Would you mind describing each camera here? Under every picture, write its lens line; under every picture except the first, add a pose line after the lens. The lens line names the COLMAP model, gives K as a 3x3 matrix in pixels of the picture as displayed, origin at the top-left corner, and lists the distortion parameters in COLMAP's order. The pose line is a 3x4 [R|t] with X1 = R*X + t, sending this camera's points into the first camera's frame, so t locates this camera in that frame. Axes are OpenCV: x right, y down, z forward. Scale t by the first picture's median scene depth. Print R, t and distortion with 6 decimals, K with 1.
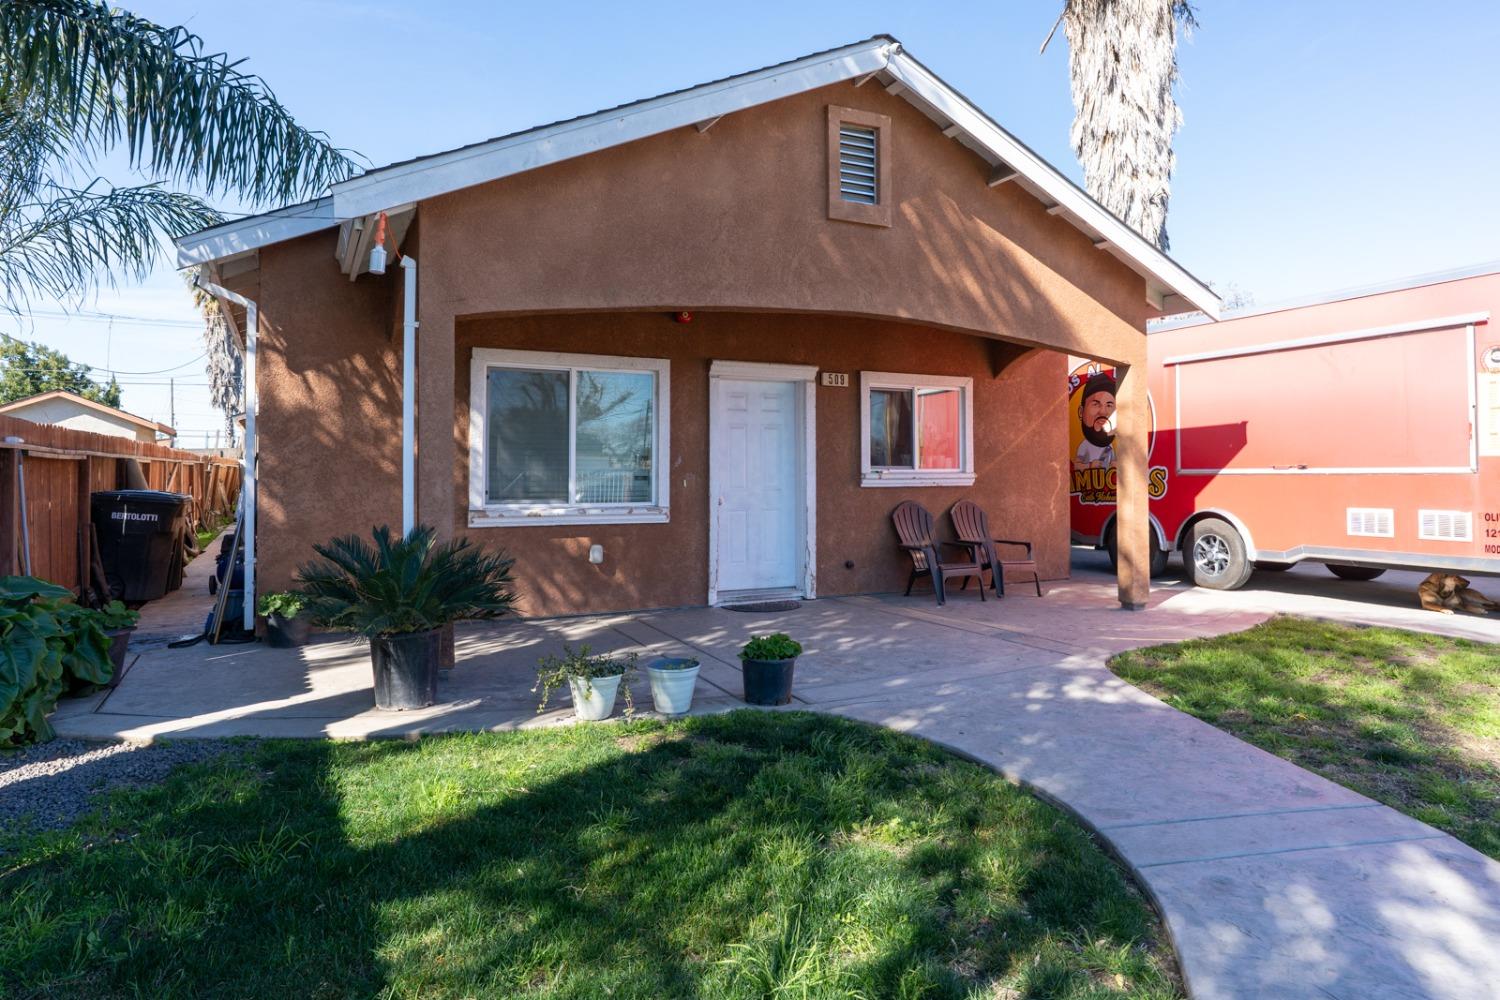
lens RADIAL K [[911.7, 0, 764.0], [0, 911.7, 442.2], [0, 0, 1]] dist [0.002771, -0.002026]
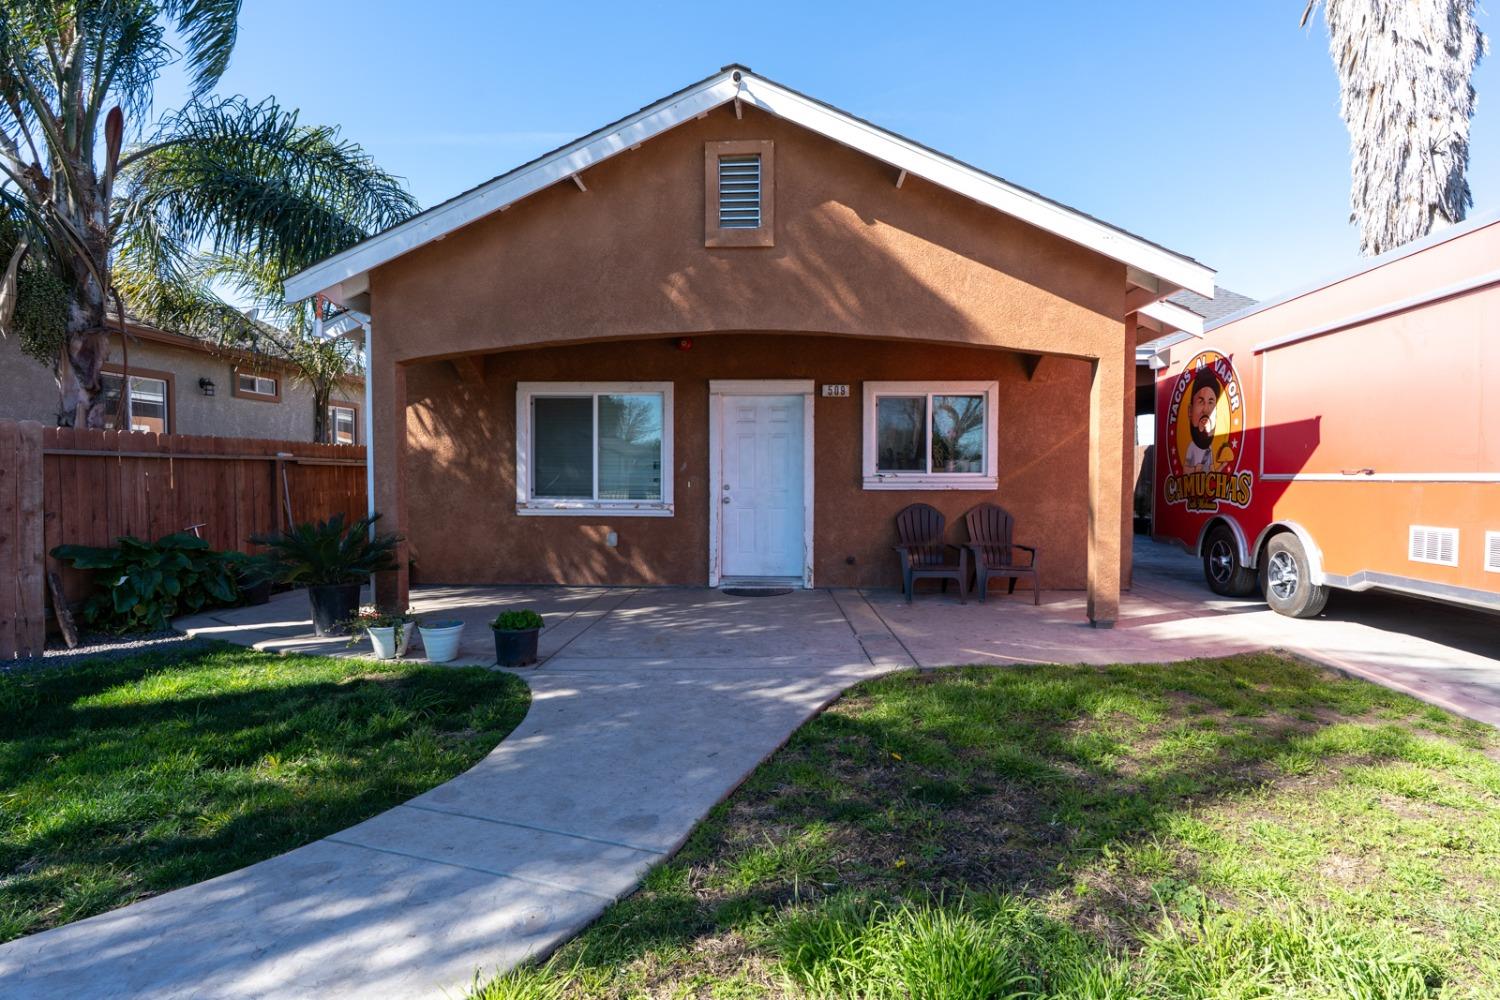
lens RADIAL K [[746.9, 0, 754.0], [0, 746.9, 492.3], [0, 0, 1]] dist [-0.004673, -0.000491]
pose [[0.868557, 0.015307, -0.495352, 0.444822], [0.013171, 0.998457, 0.053948, 0.003184], [0.495414, -0.053381, 0.867015, 0.174136]]
